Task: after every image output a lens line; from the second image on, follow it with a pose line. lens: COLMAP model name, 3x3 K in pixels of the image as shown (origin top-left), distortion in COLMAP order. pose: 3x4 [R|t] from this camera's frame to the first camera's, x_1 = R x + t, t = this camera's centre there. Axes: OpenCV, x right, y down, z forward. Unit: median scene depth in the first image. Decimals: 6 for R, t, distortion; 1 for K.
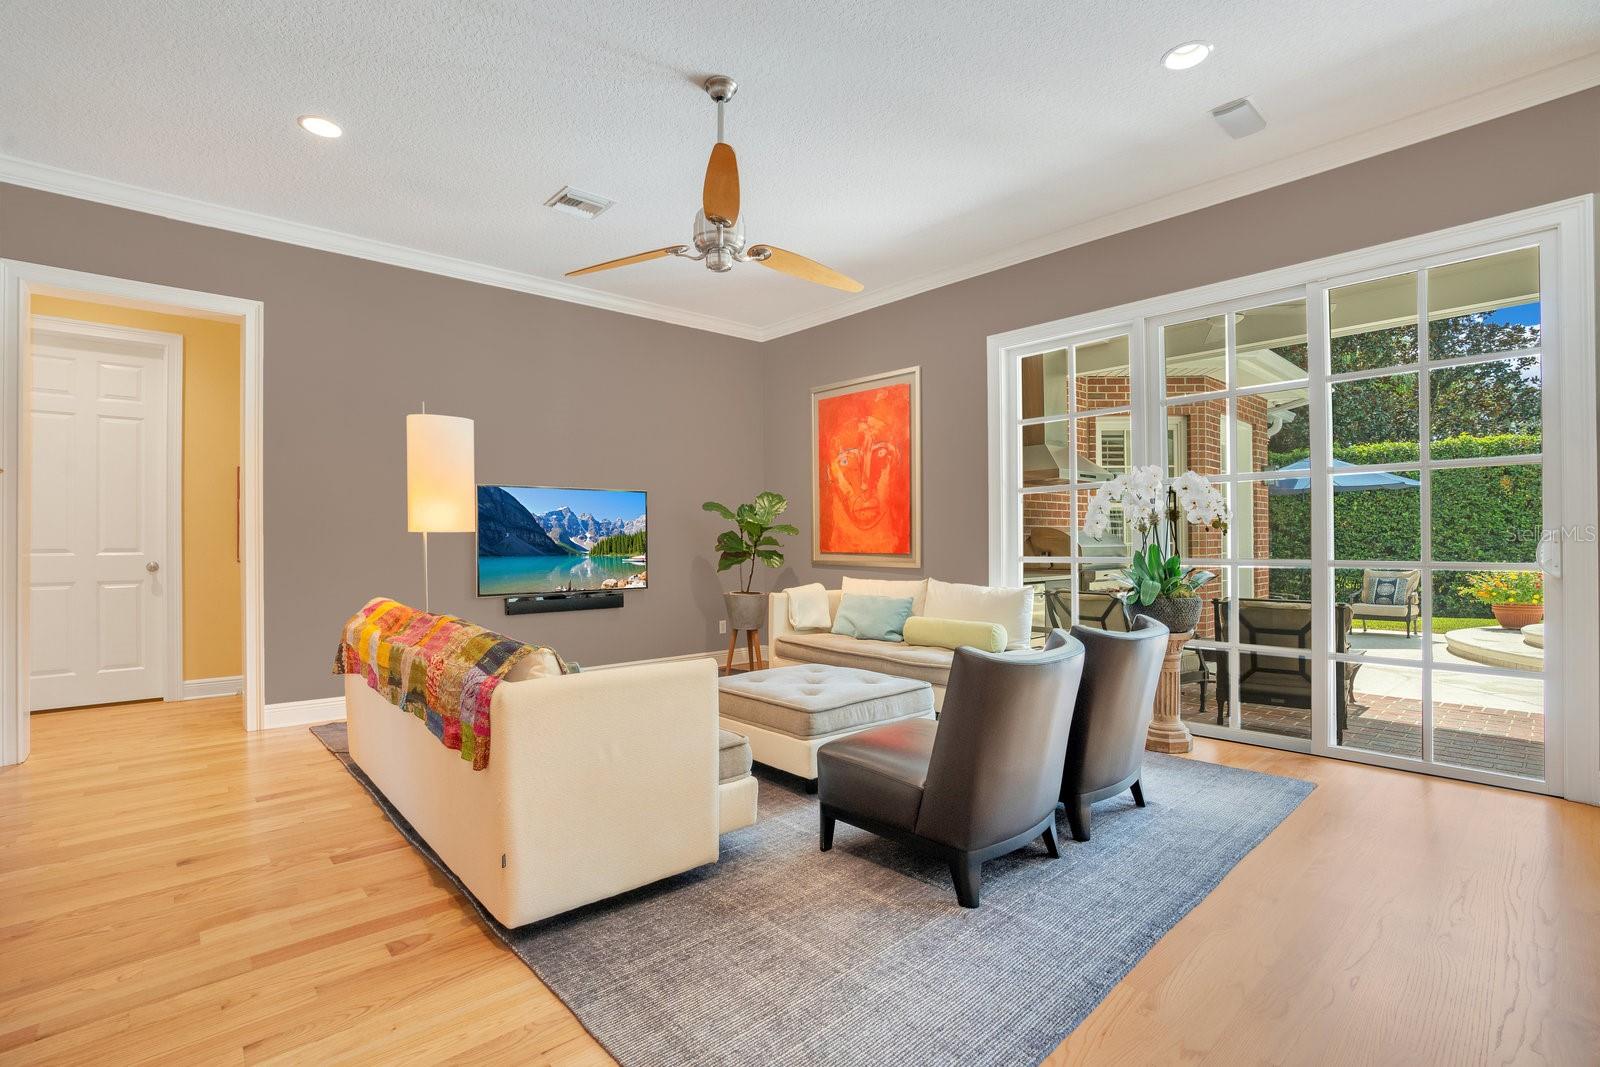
lens RADIAL K [[763.4, 0, 810.6], [0, 763.4, 524.4], [0, 0, 1]] dist [-0.070022, 0.028331]
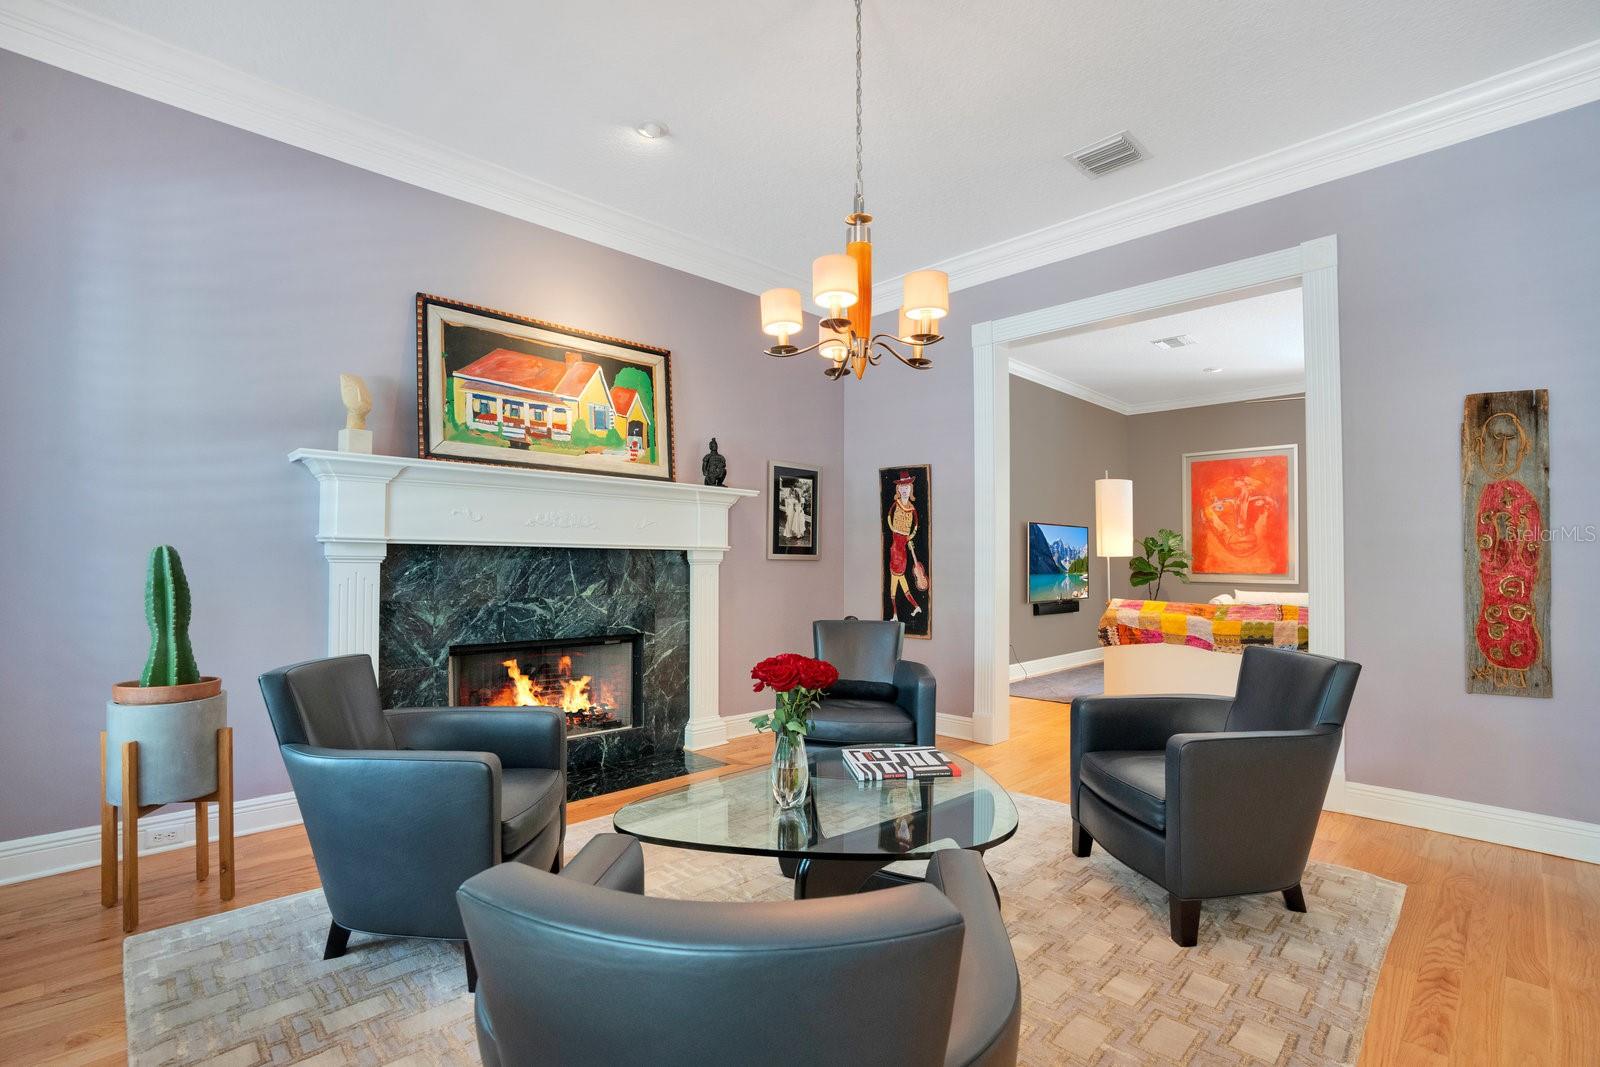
lens RADIAL K [[763.4, 0, 810.6], [0, 763.4, 524.4], [0, 0, 1]] dist [-0.070022, 0.028331]
pose [[0.998905, 0.015352, 0.044194, -0.788016], [-0.014095, 0.999491, -0.028605, -0.002421], [-0.044611, 0.027951, 0.998613, -0.343558]]
